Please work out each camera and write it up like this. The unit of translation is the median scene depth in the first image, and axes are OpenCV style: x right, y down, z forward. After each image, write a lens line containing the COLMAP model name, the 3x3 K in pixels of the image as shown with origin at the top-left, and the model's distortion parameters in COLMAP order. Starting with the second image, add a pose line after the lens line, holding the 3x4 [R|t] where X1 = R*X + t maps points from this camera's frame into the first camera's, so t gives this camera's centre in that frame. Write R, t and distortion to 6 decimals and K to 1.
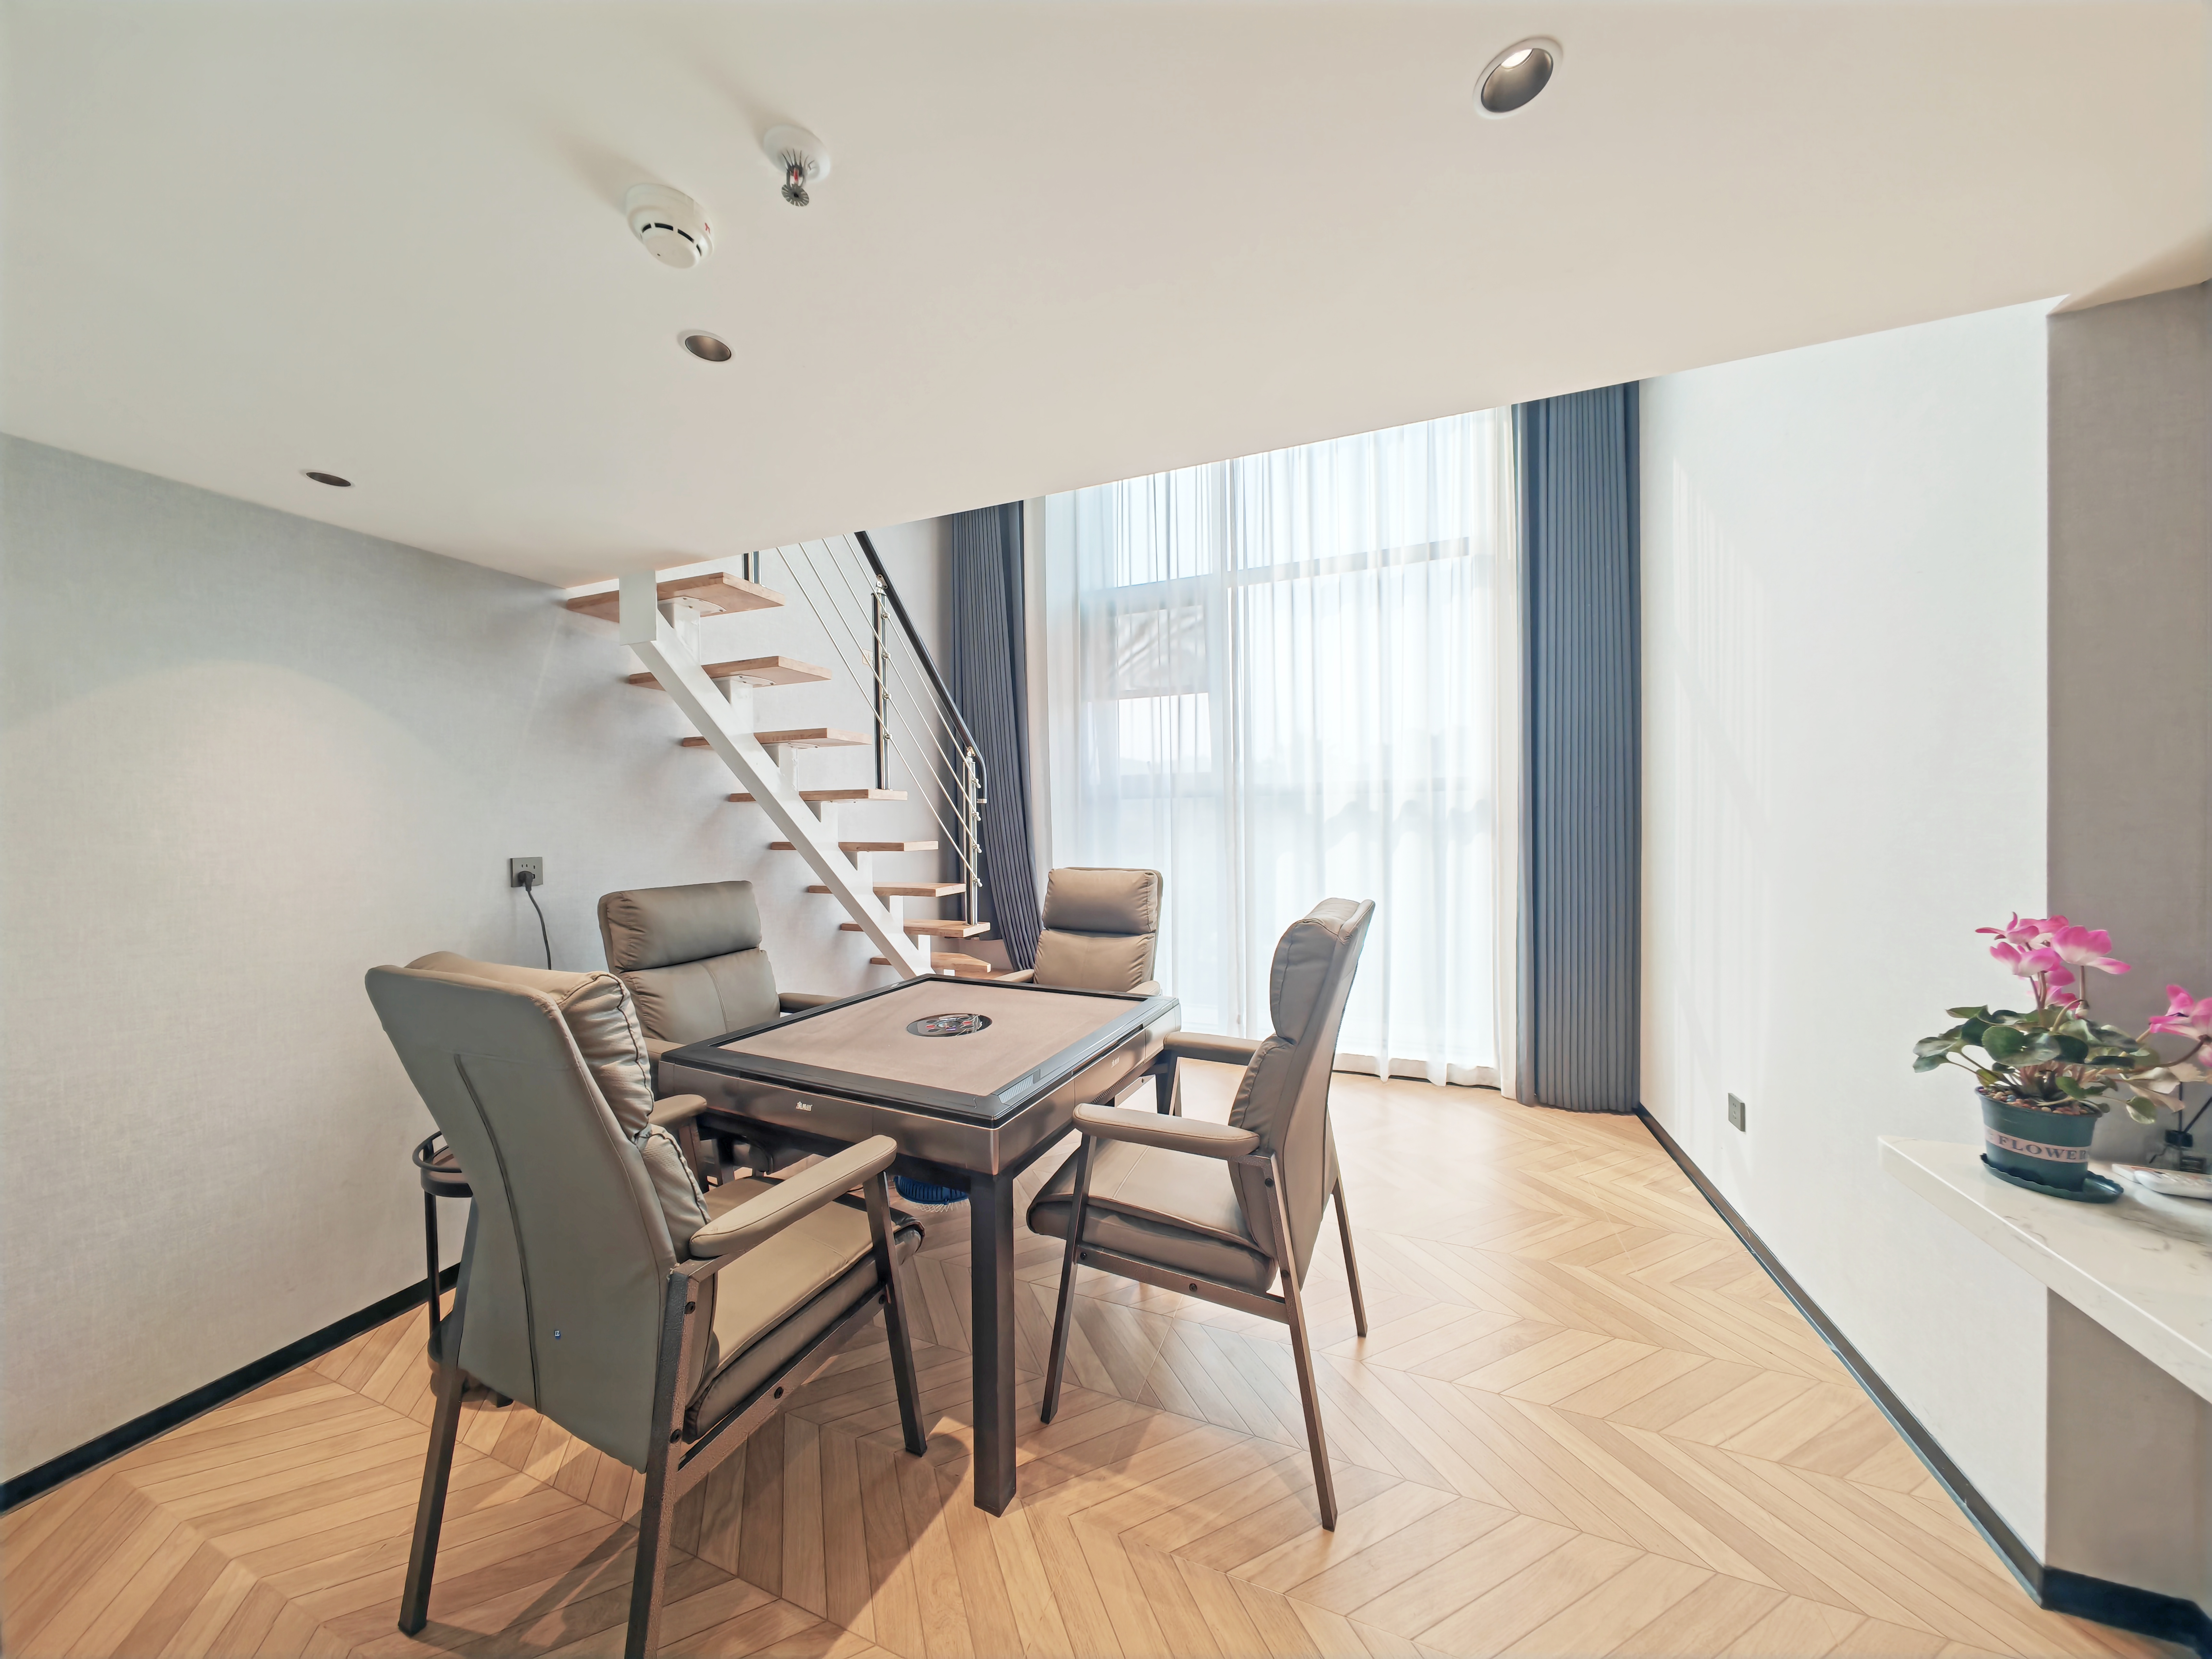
lens RADIAL K [[724.2, 0, 1112.1], [0, 724.2, 827.0], [0, 0, 1]] dist [-0.001380, 0.000075]
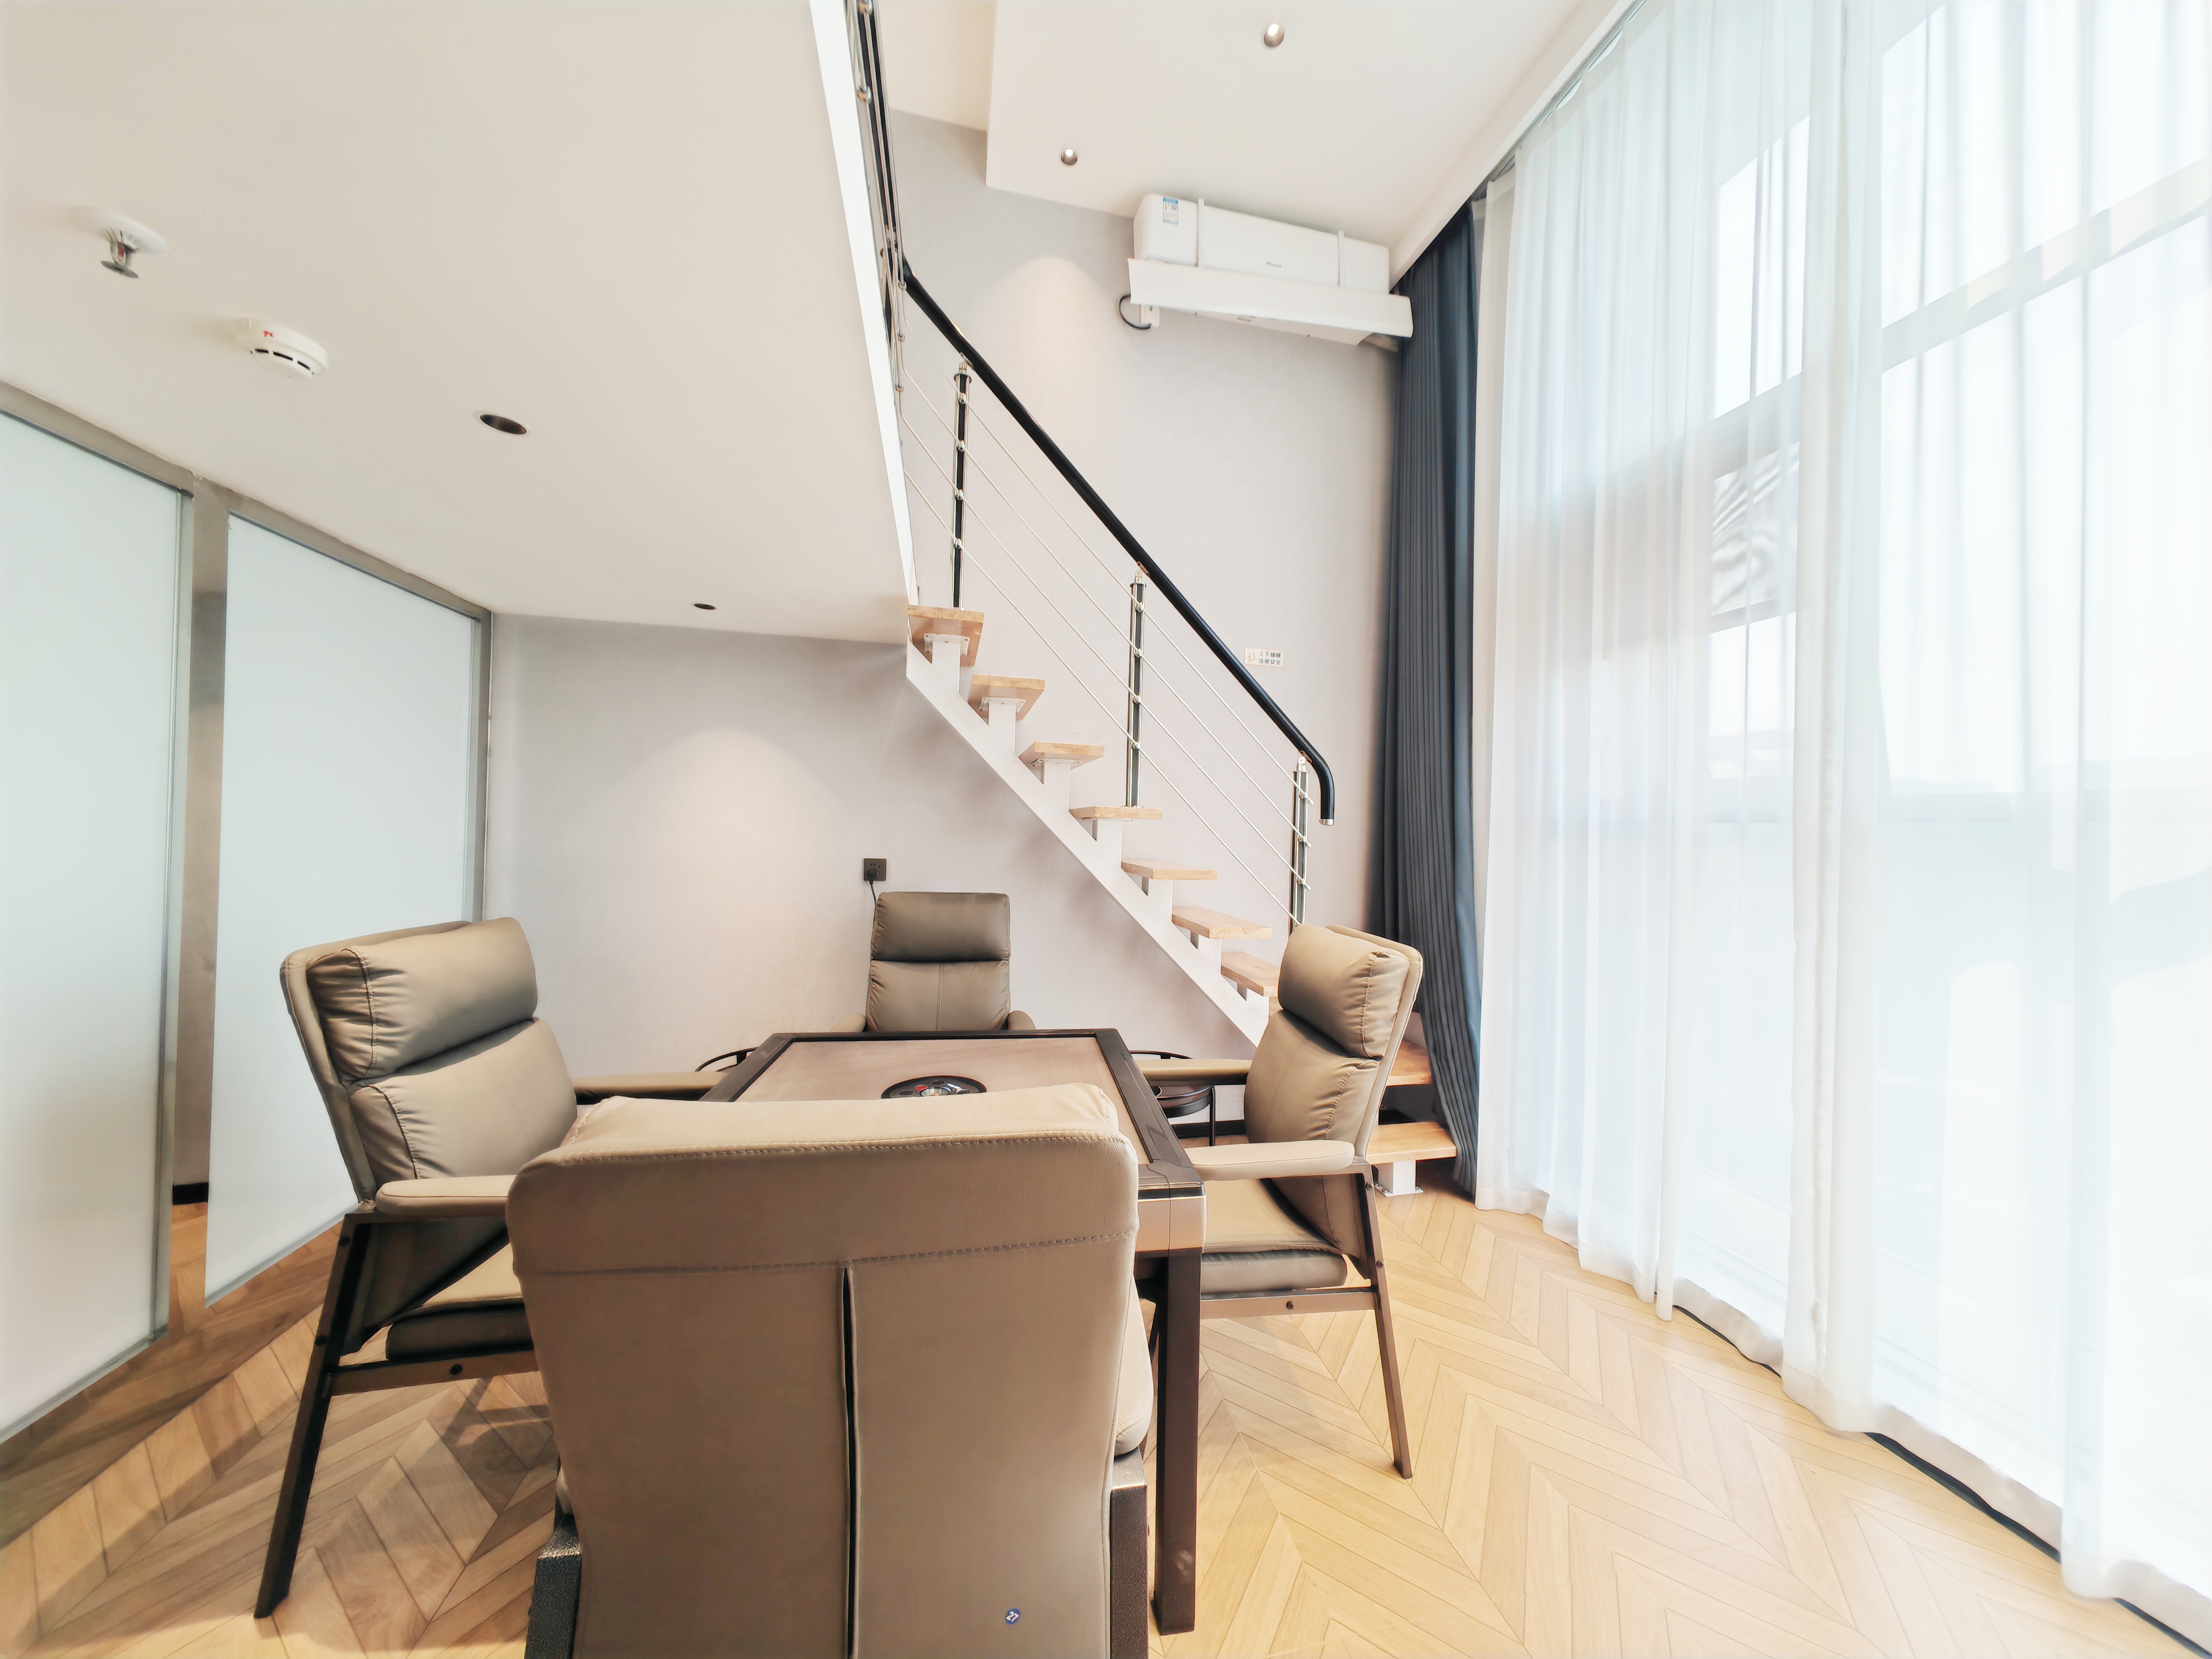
lens RADIAL K [[724.2, 0, 1112.1], [0, 724.2, 827.0], [0, 0, 1]] dist [-0.001380, 0.000075]
pose [[0.577492, 0.024754, -0.816021, 0.393214], [-0.041972, 0.999119, 0.000605, -0.026211], [0.815317, 0.033900, 0.578022, 0.463575]]
